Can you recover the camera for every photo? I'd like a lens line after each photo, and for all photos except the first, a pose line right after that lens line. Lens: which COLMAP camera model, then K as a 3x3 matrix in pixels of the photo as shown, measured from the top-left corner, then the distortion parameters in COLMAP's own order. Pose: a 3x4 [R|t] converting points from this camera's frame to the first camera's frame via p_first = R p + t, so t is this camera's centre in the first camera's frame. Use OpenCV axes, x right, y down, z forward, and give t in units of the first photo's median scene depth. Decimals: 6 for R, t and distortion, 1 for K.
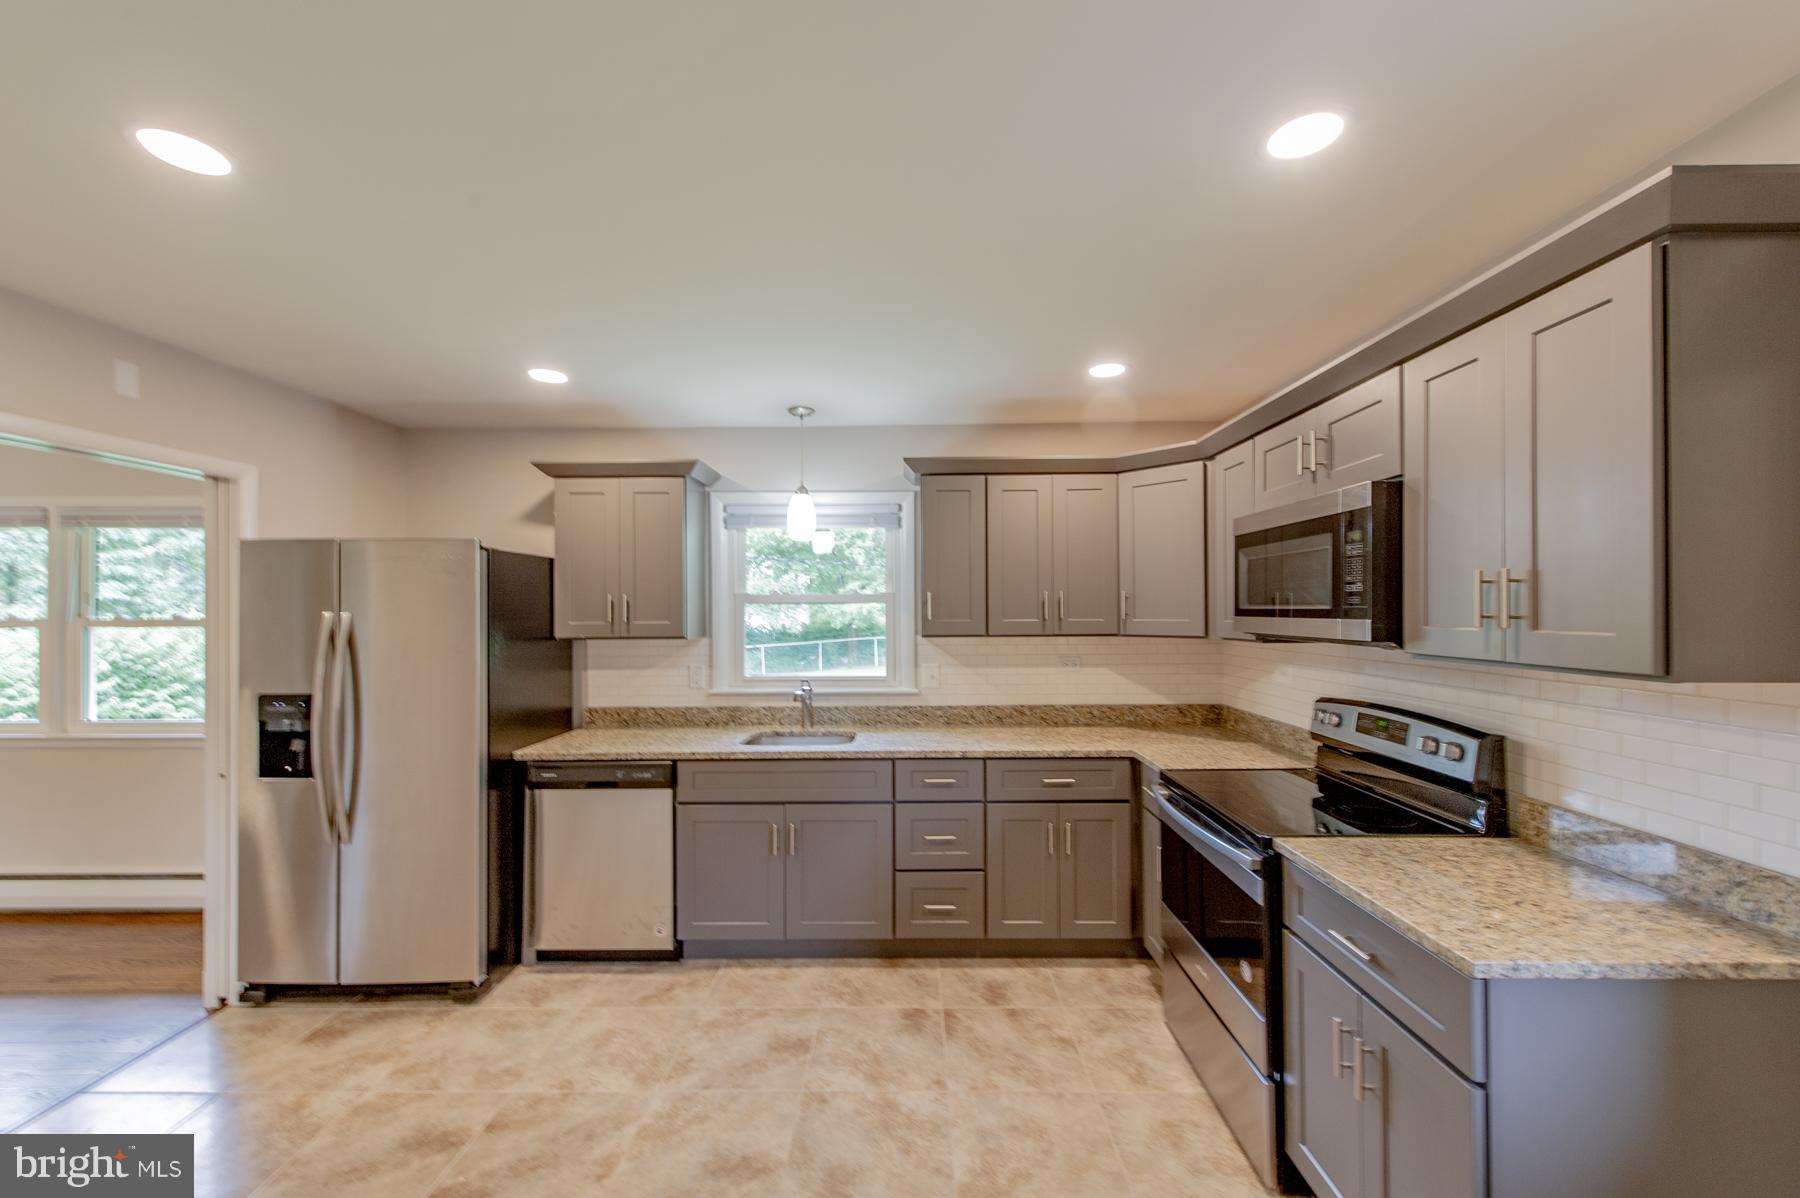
lens RADIAL K [[700.0, 0, 903.9], [0, 700.0, 607.0], [0, 0, 1]] dist [0.013846, -0.004122]
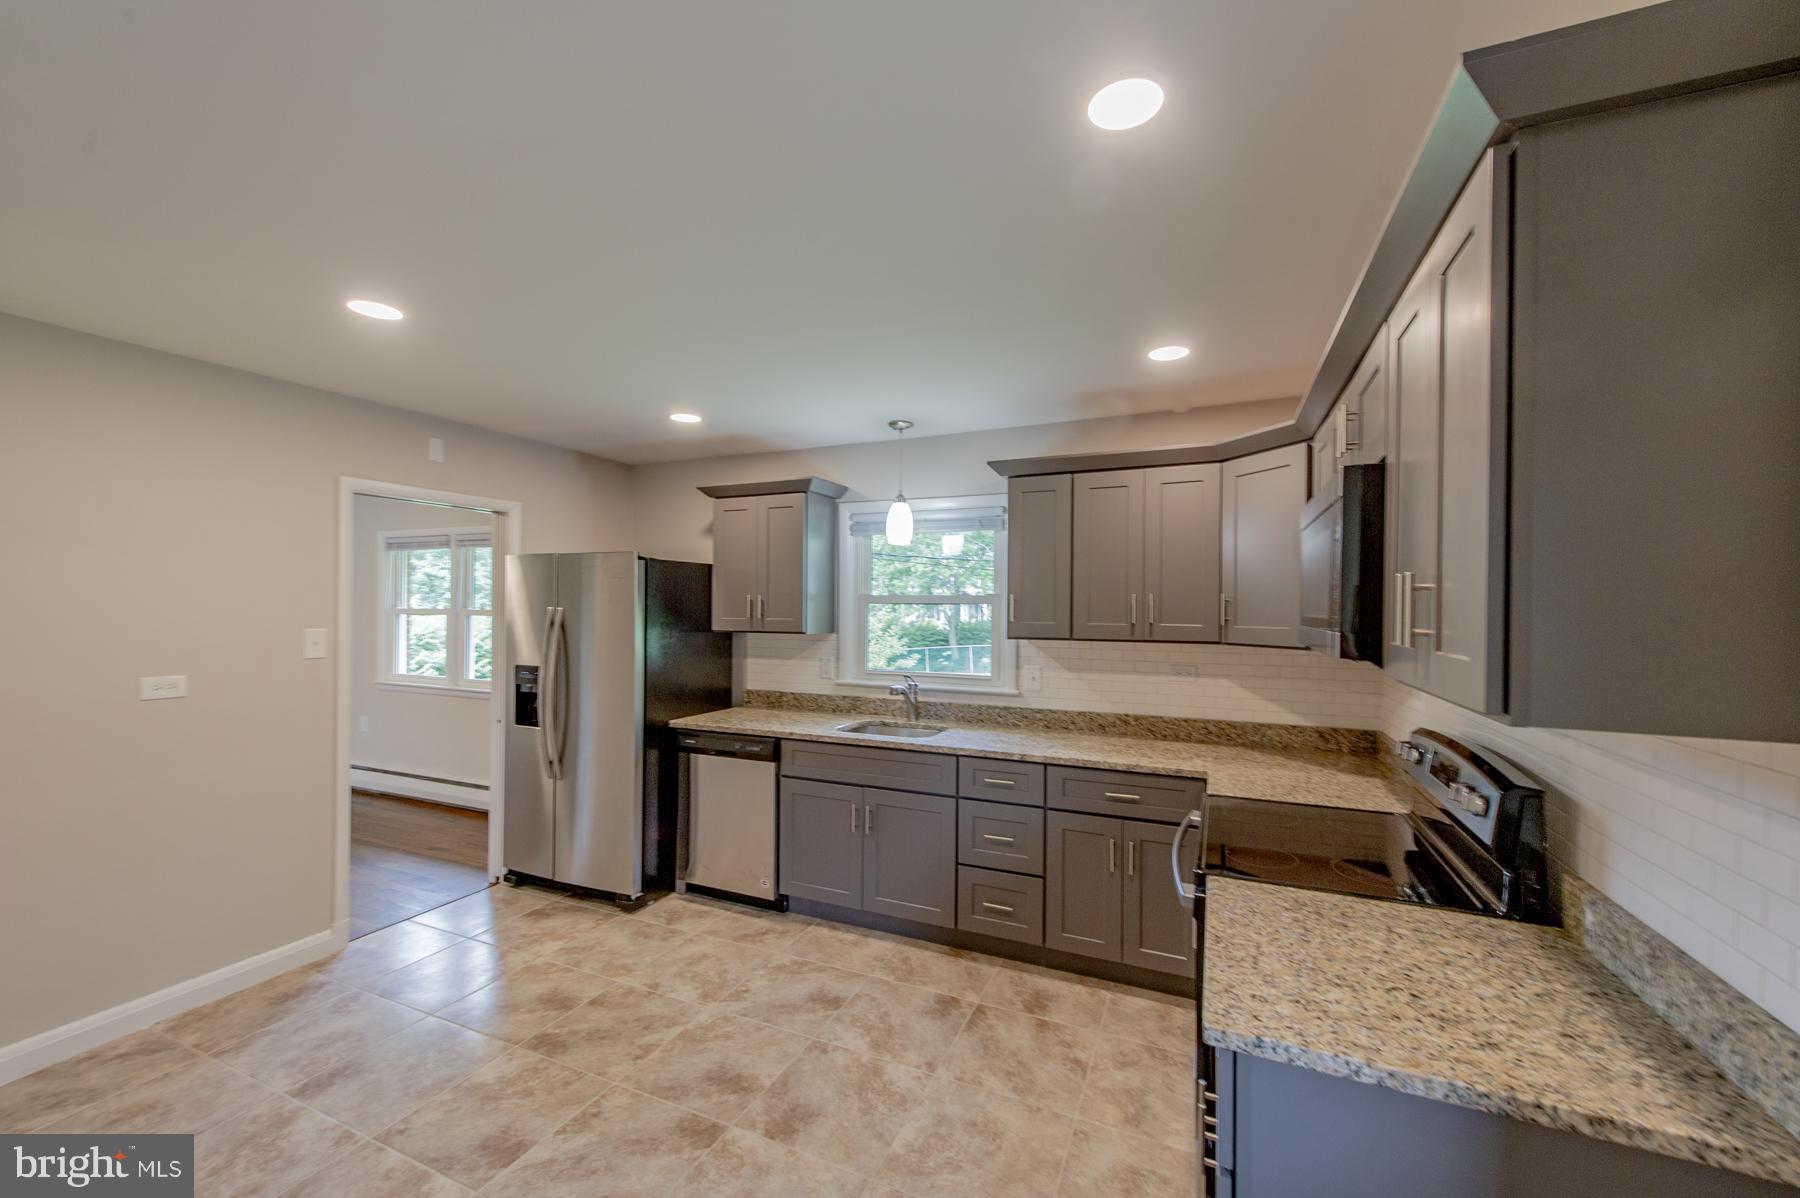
lens RADIAL K [[700.0, 0, 903.9], [0, 700.0, 607.0], [0, 0, 1]] dist [0.013846, -0.004122]
pose [[0.918199, 0.012015, -0.395938, 0.322893], [-0.010847, 0.999928, 0.005189, -0.006944], [0.395971, -0.000470, 0.918263, 0.019859]]
